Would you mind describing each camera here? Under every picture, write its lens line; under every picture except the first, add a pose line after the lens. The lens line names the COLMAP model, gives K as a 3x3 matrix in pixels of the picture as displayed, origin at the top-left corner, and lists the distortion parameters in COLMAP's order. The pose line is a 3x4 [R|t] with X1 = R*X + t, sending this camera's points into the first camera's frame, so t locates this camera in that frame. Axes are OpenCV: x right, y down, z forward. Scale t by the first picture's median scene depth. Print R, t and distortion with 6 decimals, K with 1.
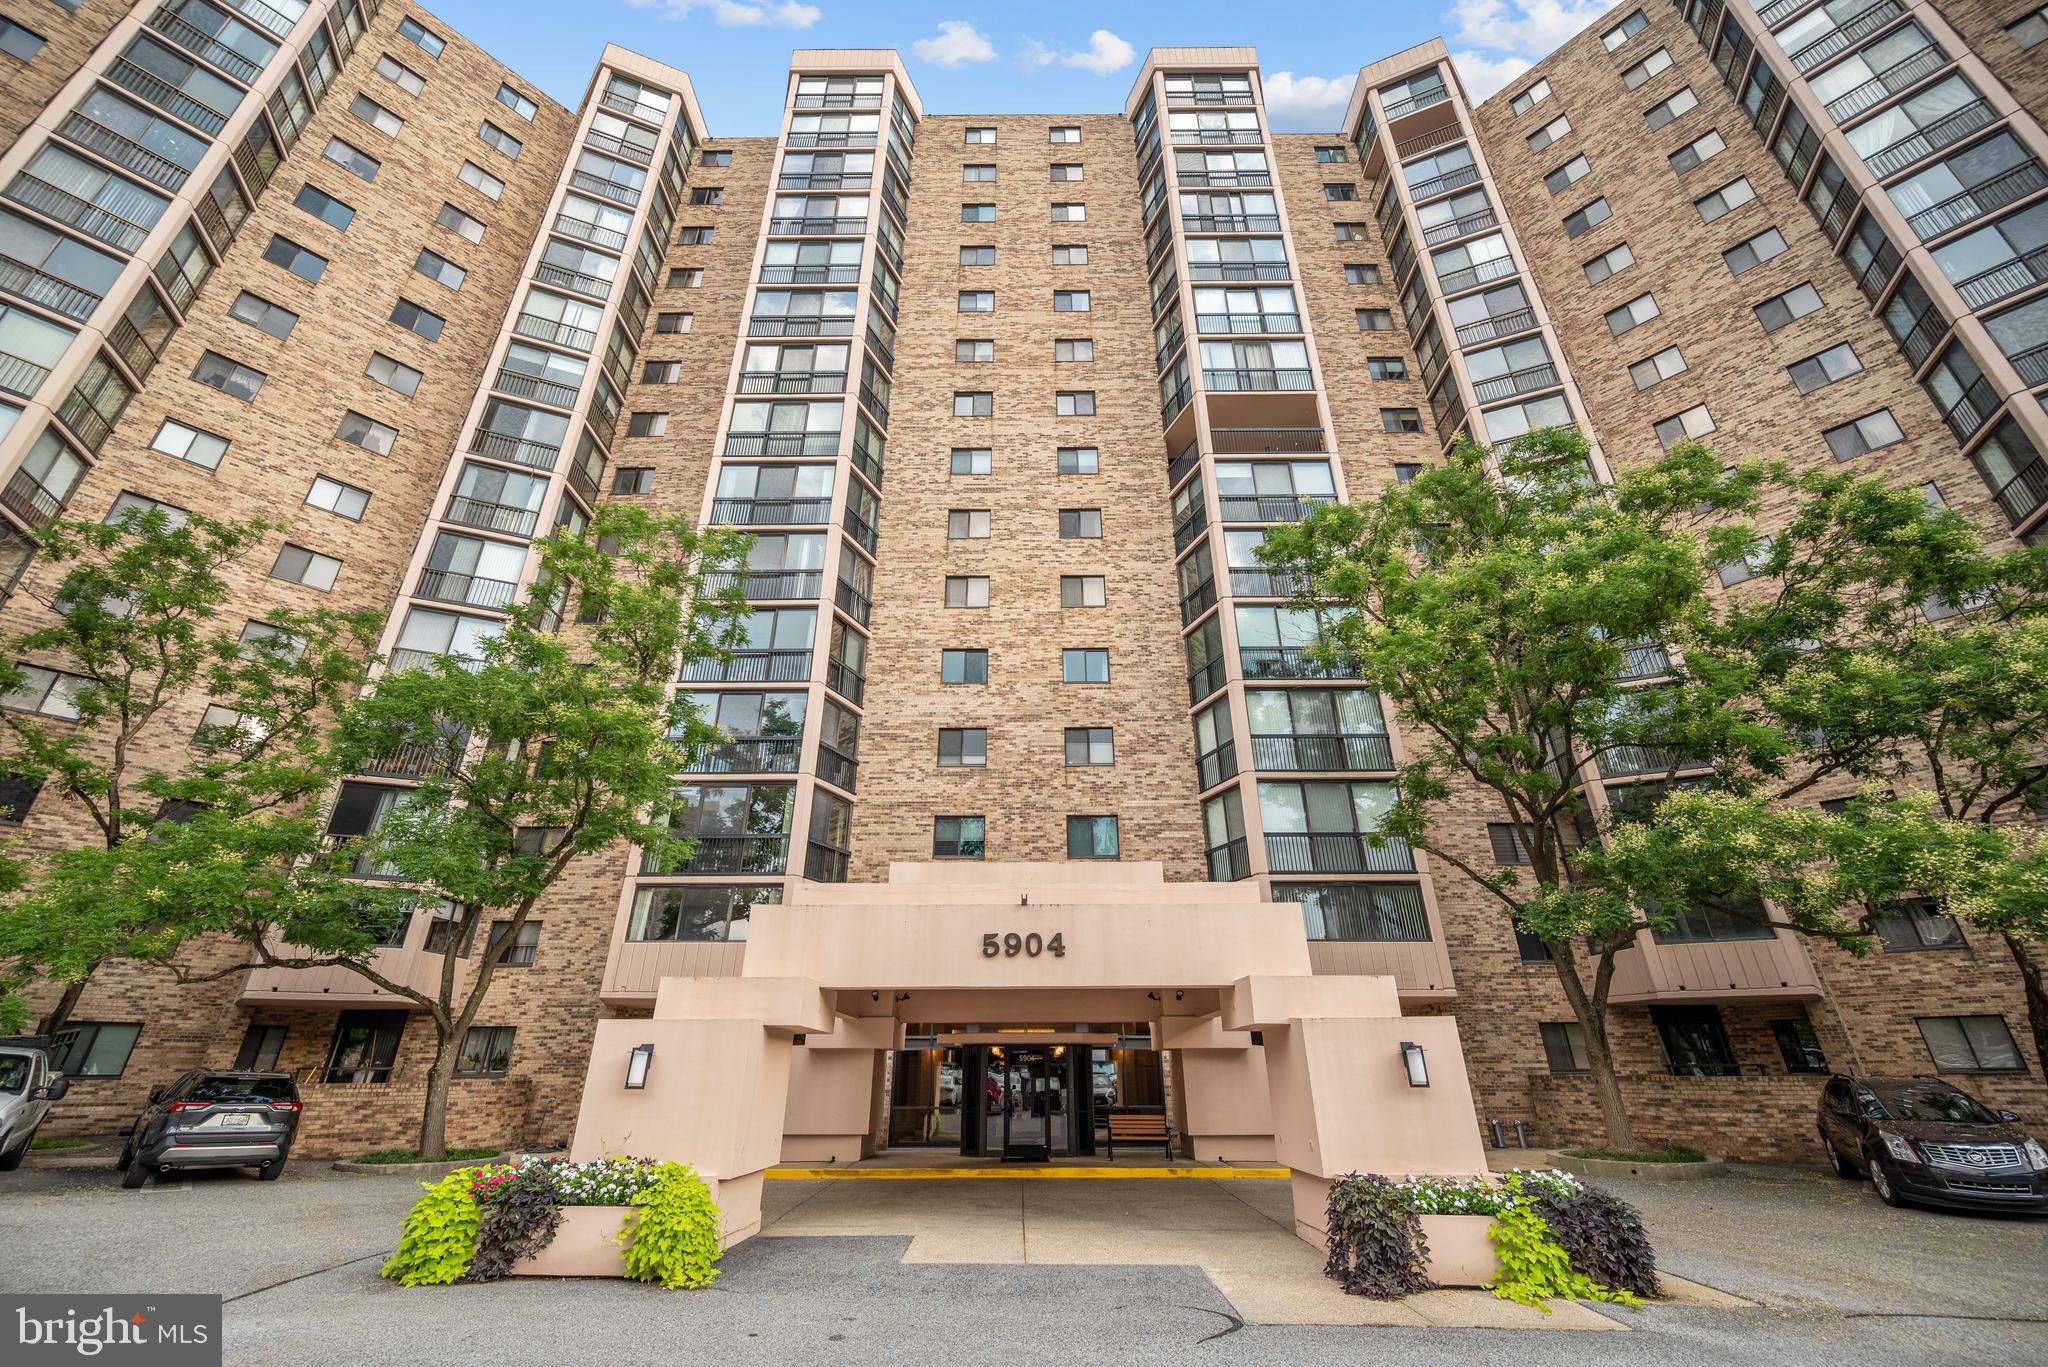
lens RADIAL K [[823.6, 0, 1026.0], [0, 823.6, 685.3], [0, 0, 1]] dist [-0.000268, -0.000018]
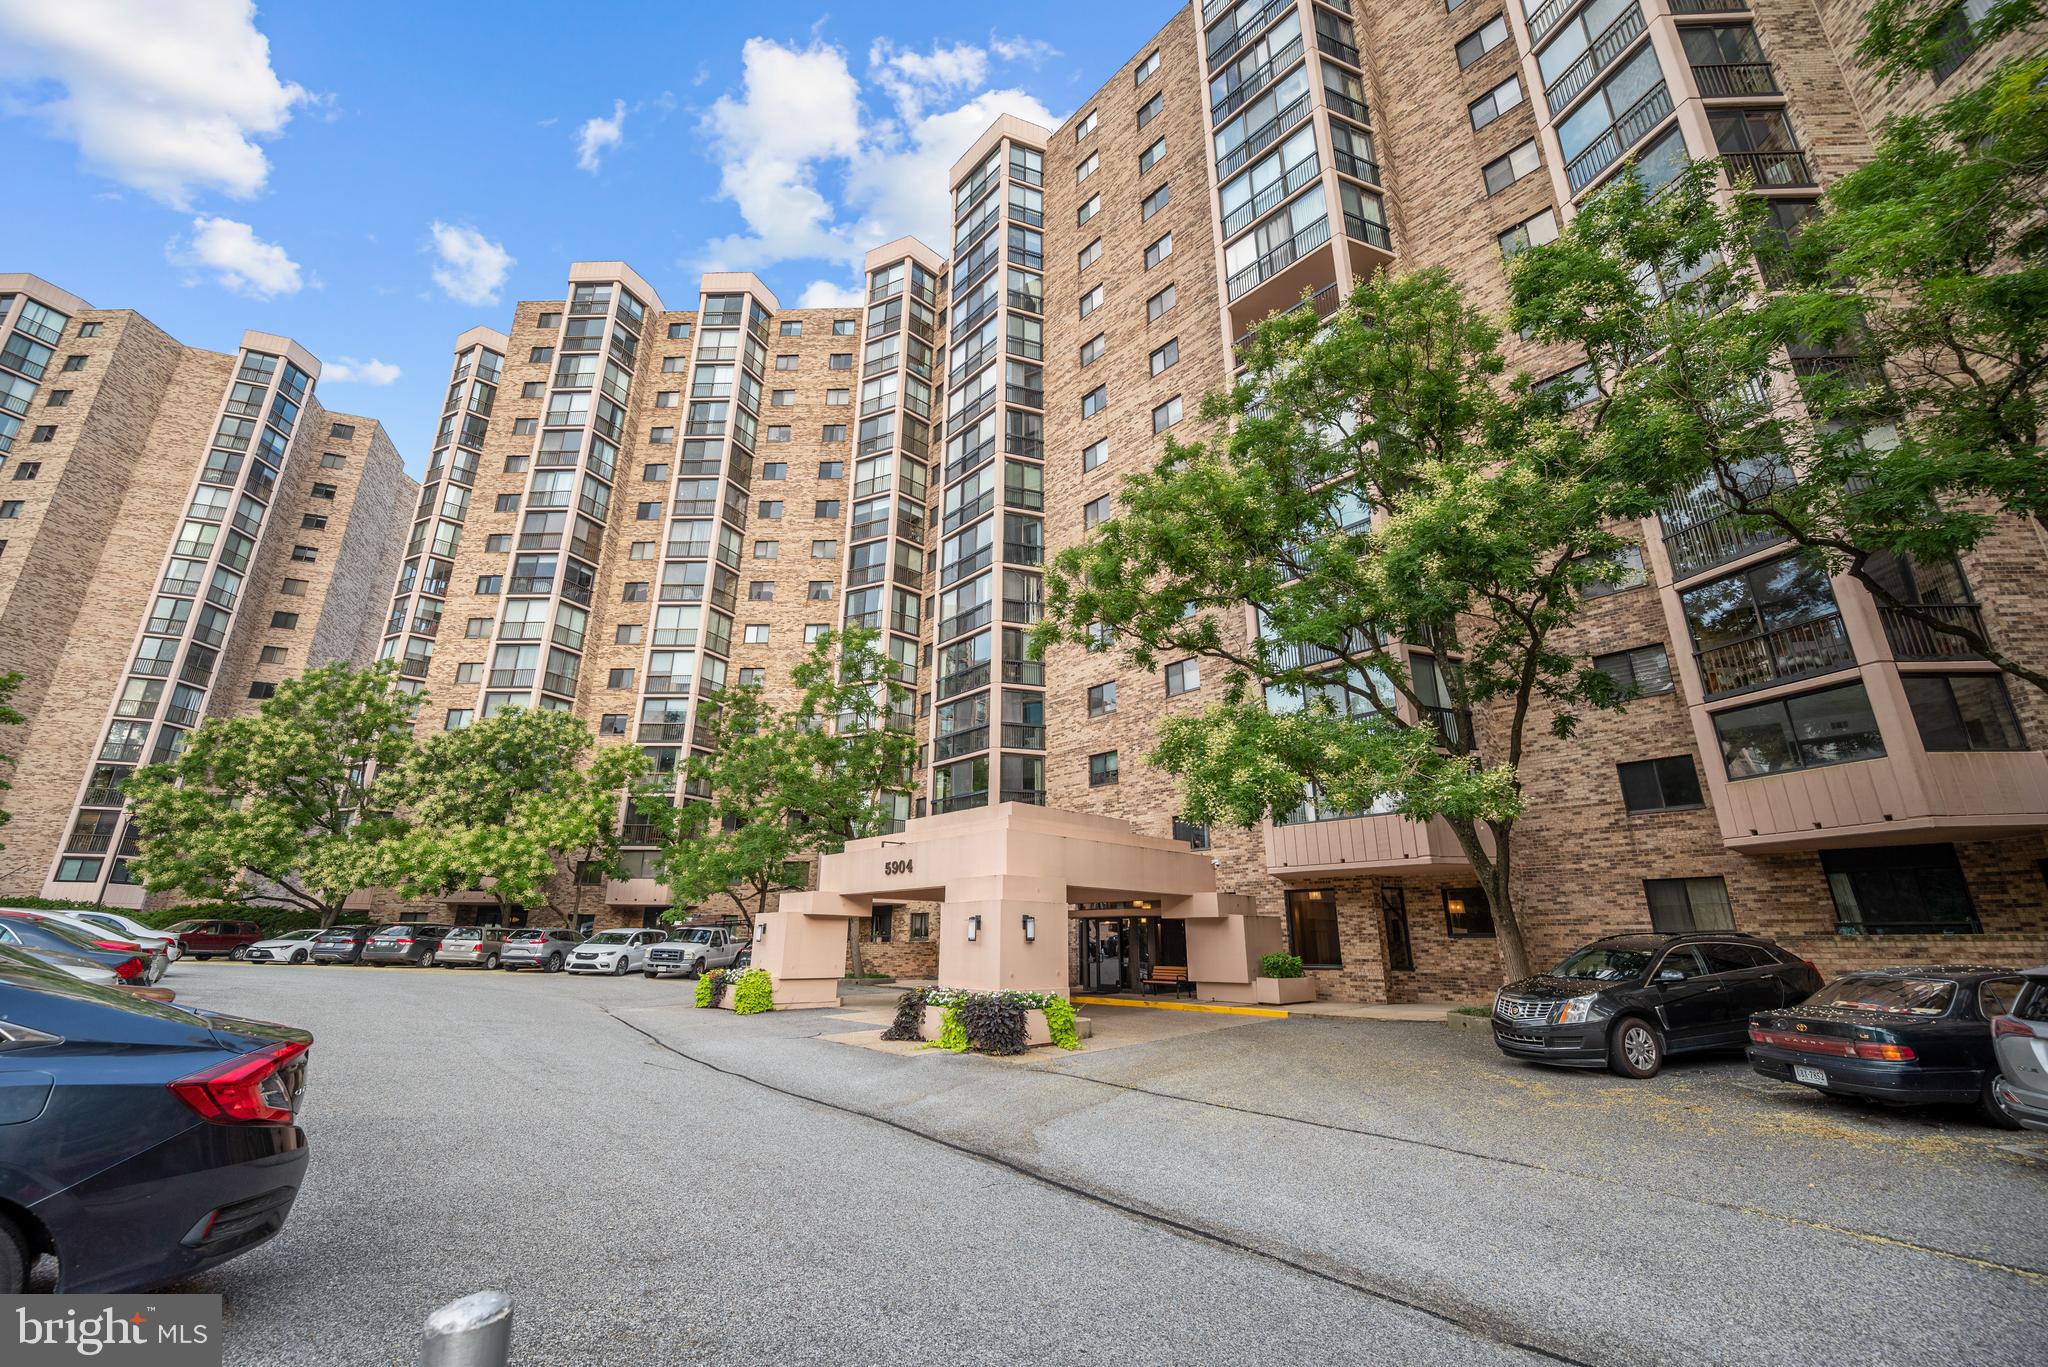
lens RADIAL K [[823.6, 0, 1012.5], [0, 823.6, 684.4], [0, 0, 1]] dist [-0.000268, -0.000018]
pose [[0.675501, -0.220124, -0.703736, 0.773685], [0.312093, 0.950048, 0.002403, 0.005507], [0.668054, -0.221255, 0.710457, -0.010584]]
